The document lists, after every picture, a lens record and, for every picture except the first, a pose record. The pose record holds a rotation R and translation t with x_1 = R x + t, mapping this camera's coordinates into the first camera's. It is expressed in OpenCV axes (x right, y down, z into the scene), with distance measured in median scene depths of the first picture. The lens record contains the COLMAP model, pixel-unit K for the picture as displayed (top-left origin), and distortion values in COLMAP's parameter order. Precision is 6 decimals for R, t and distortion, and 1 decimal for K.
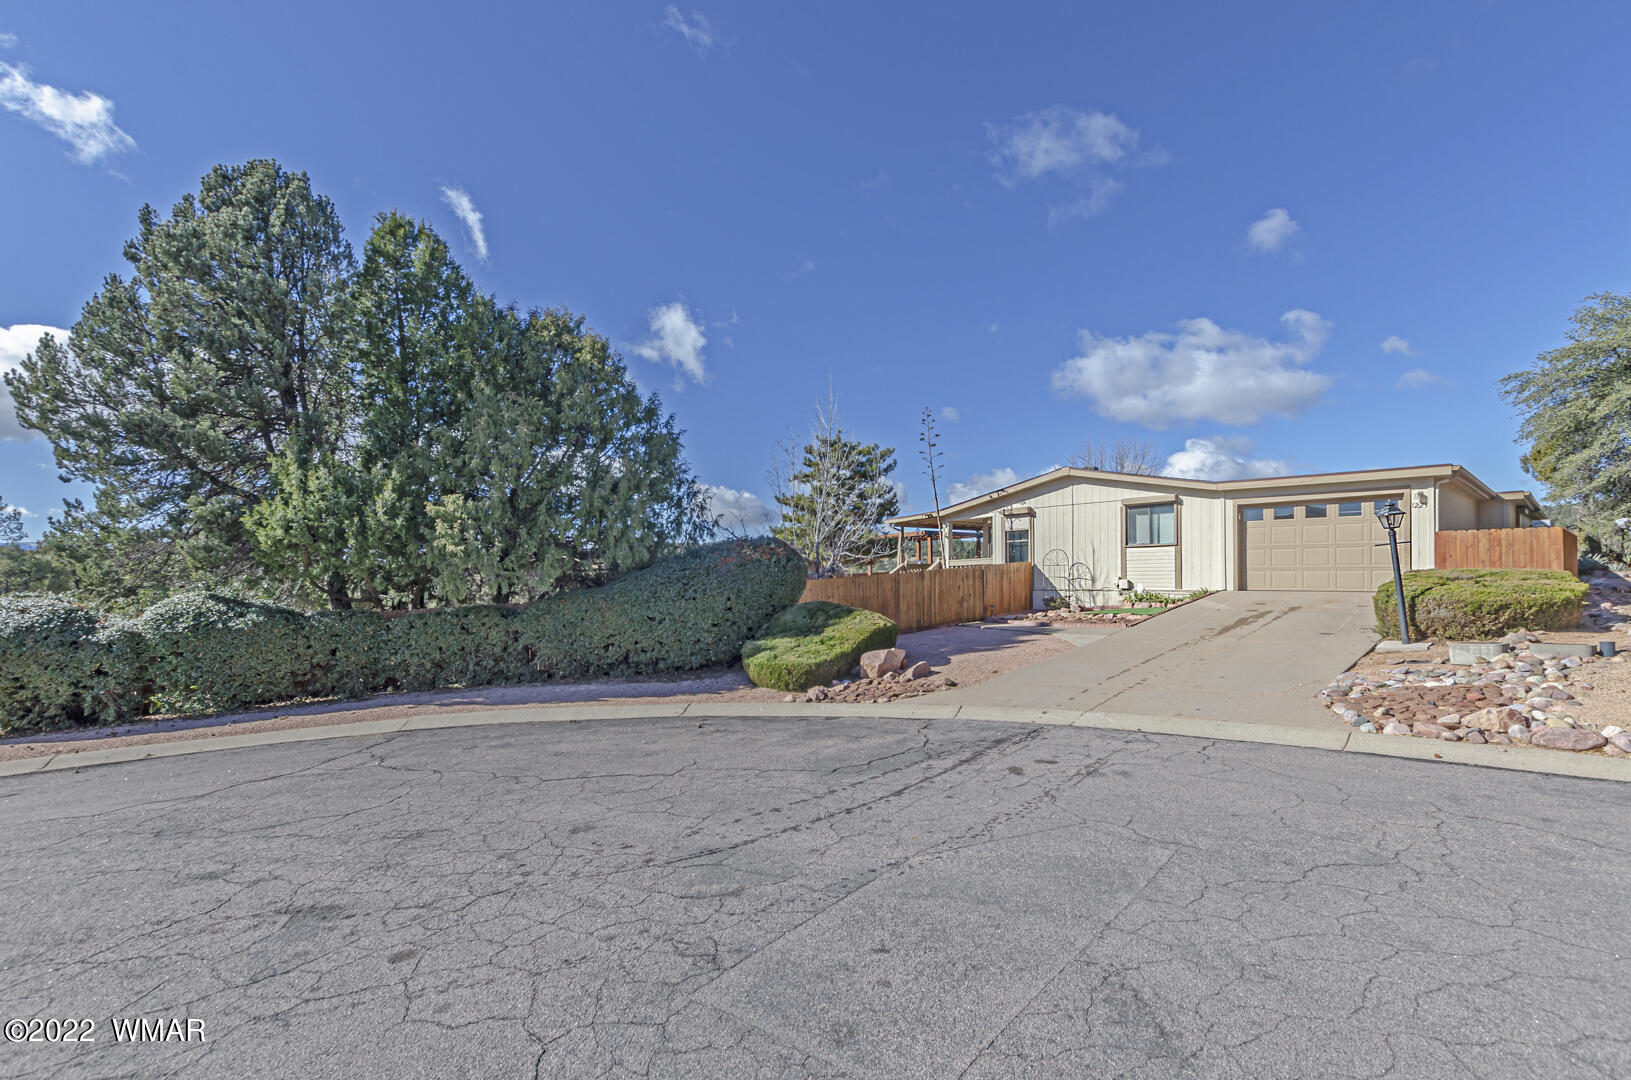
lens RADIAL K [[710.1, 0, 812.9], [0, 710.1, 565.4], [0, 0, 1]] dist [0.002336, -0.001029]
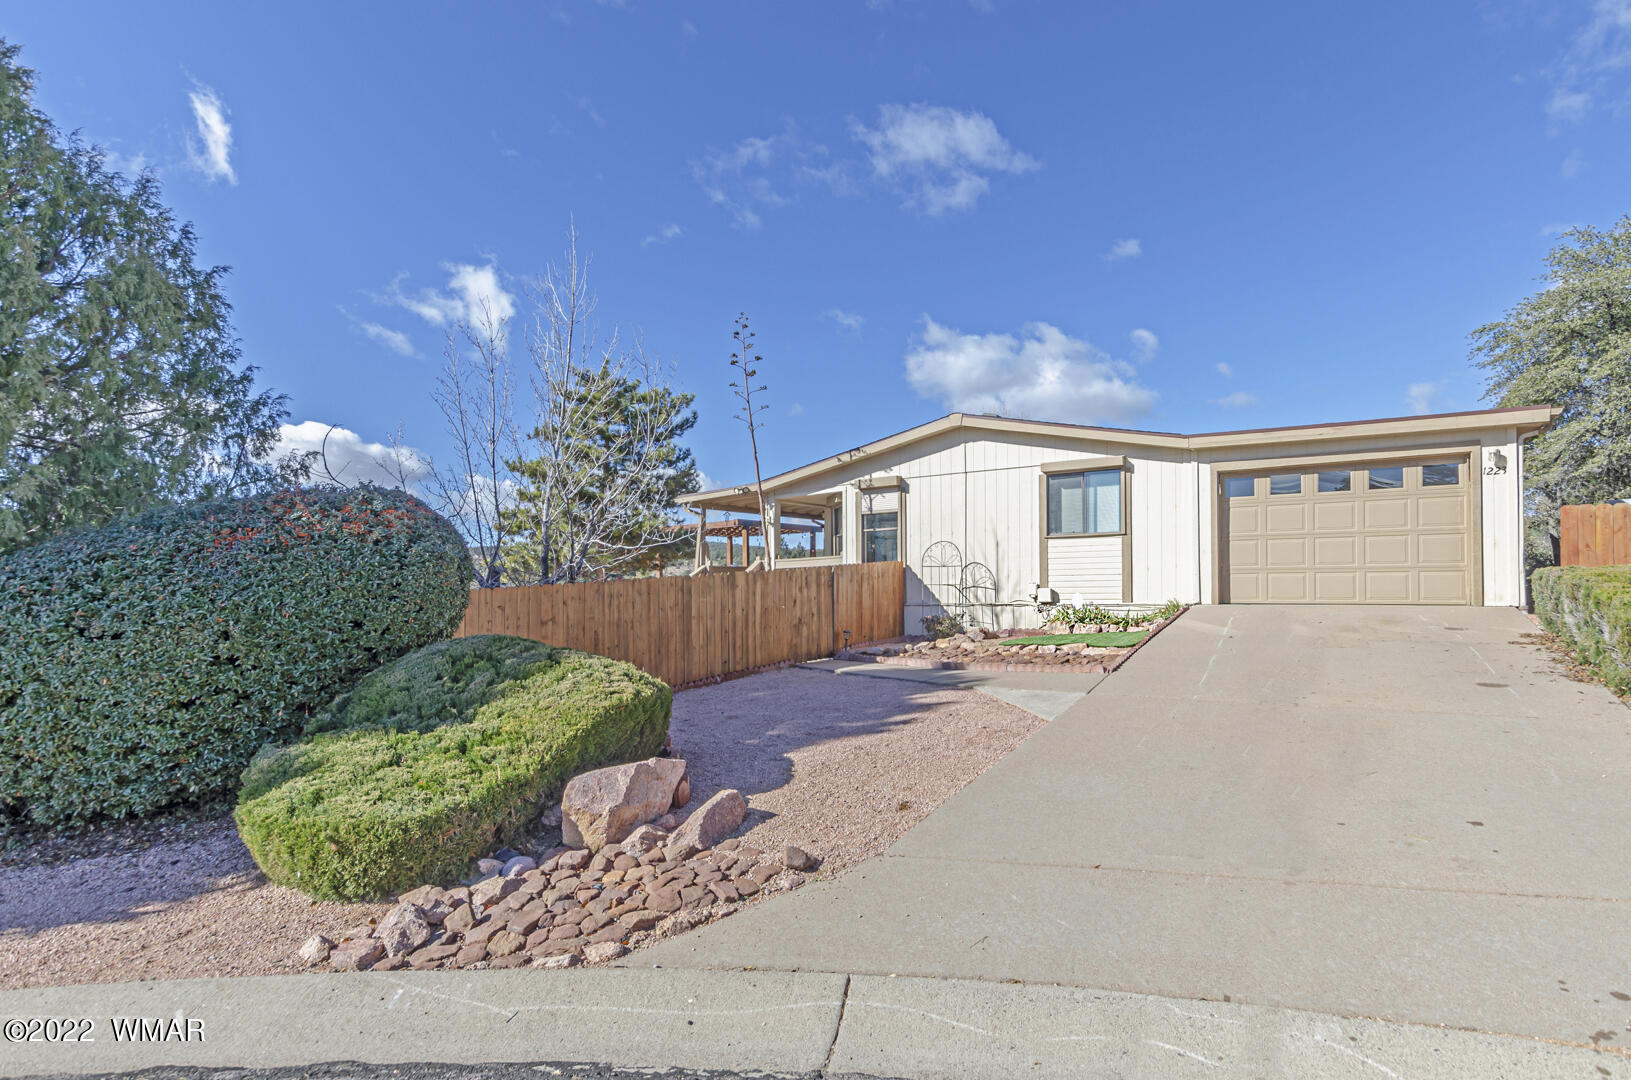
lens RADIAL K [[843.9, 0, 841.8], [0, 843.9, 565.4], [0, 0, 1]] dist [0.000911, 0.000193]
pose [[0.961600, 0.006173, 0.274385, 0.052448], [-0.002538, 0.999904, -0.013601, 0.010609], [-0.274443, 0.012383, 0.961524, 0.324708]]
